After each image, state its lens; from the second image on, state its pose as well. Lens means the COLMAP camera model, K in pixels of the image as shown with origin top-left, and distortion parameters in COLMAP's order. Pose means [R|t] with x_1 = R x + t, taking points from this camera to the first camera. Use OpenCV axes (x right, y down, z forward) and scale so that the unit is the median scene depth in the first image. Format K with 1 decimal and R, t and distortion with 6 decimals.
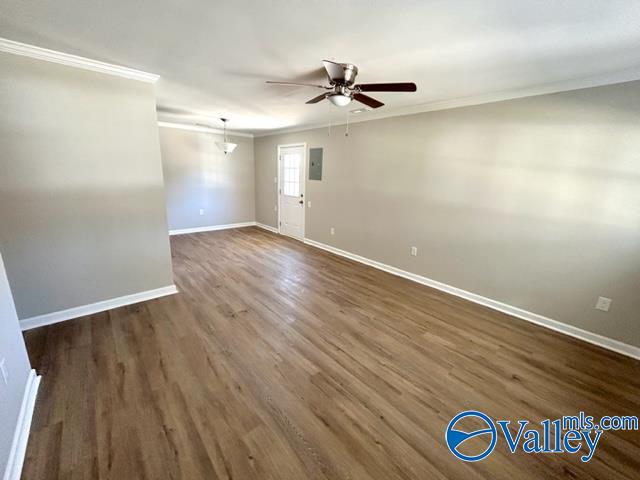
lens RADIAL K [[258.4, 0, 320.0], [0, 258.4, 239.2], [0, 0, 1]] dist [0.004379, 0.000362]
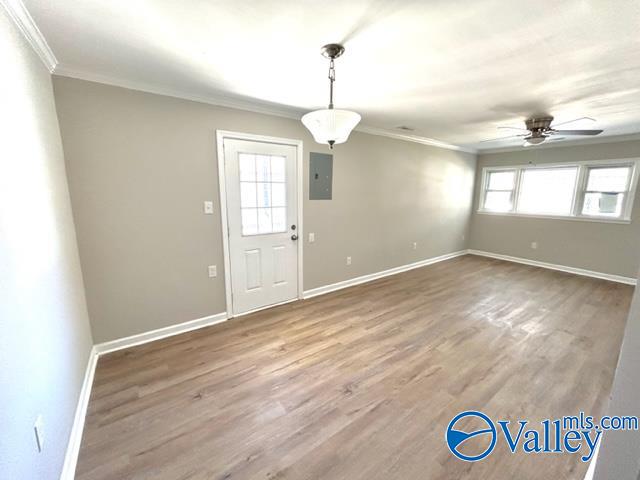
lens RADIAL K [[258.4, 0, 319.7], [0, 258.4, 236.3], [0, 0, 1]] dist [0.004379, 0.000362]
pose [[0.106852, -0.213517, 0.971078, -0.795386], [0.239137, 0.953519, 0.183343, -0.298701], [-0.965089, 0.212631, 0.152946, 1.044680]]
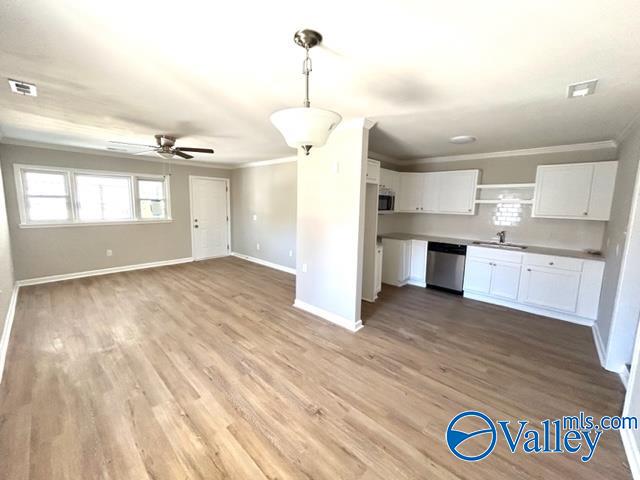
lens RADIAL K [[258.4, 0, 318.7], [0, 258.4, 236.8], [0, 0, 1]] dist [0.004379, 0.000362]
pose [[-0.994017, -0.045724, -0.099192, -0.374962], [-0.079141, 0.927410, 0.365579, -0.372162], [0.075275, 0.371242, -0.925480, 1.396119]]
